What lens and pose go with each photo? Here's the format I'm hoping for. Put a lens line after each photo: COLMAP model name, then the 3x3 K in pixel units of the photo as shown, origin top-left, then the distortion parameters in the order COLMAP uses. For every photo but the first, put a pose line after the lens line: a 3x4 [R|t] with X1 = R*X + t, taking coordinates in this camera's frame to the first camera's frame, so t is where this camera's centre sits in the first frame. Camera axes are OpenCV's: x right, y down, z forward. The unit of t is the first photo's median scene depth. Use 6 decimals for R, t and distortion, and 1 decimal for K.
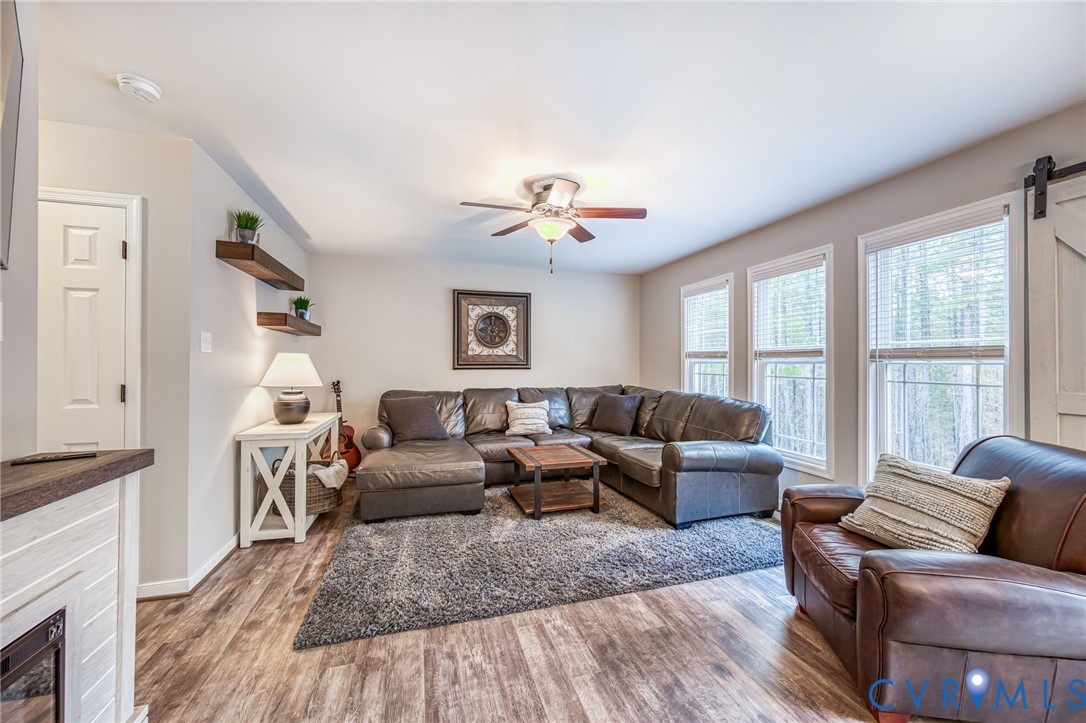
lens RADIAL K [[427.1, 0, 547.5], [0, 427.1, 360.6], [0, 0, 1]] dist [-0.001781, 0.000433]
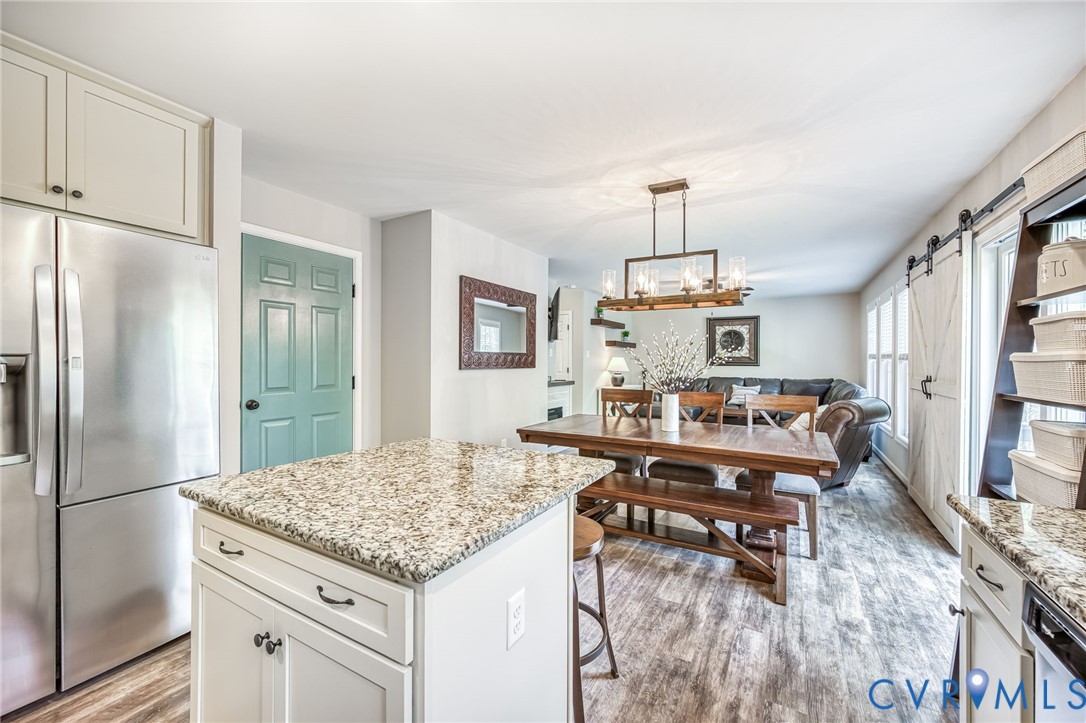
lens RADIAL K [[427.1, 0, 547.5], [0, 427.1, 360.6], [0, 0, 1]] dist [-0.001781, 0.000433]
pose [[0.684435, 0.002056, -0.729071, 0.851409], [0.000408, 0.999995, 0.003203, -0.005801], [0.729074, -0.002489, 0.684431, -0.899446]]
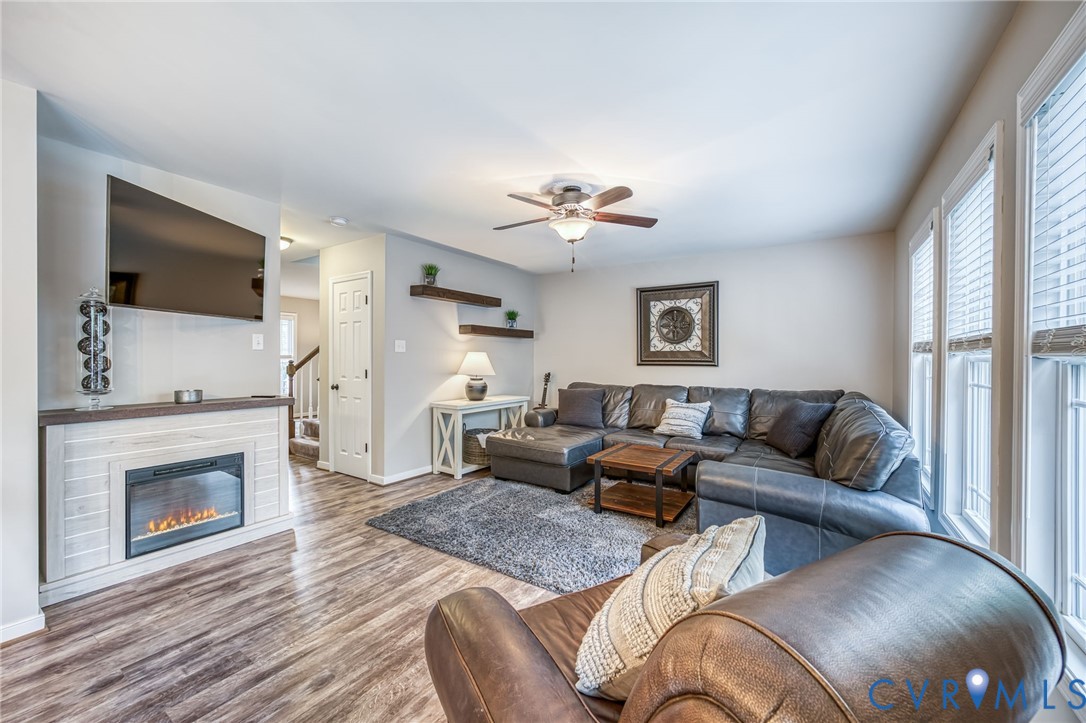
lens RADIAL K [[427.1, 0, 547.5], [0, 427.1, 360.6], [0, 0, 1]] dist [-0.001781, 0.000433]
pose [[0.639410, 0.006307, -0.768840, 0.648467], [0.000619, 0.999962, 0.008717, -0.000183], [0.768865, -0.006050, 0.639382, 0.247345]]
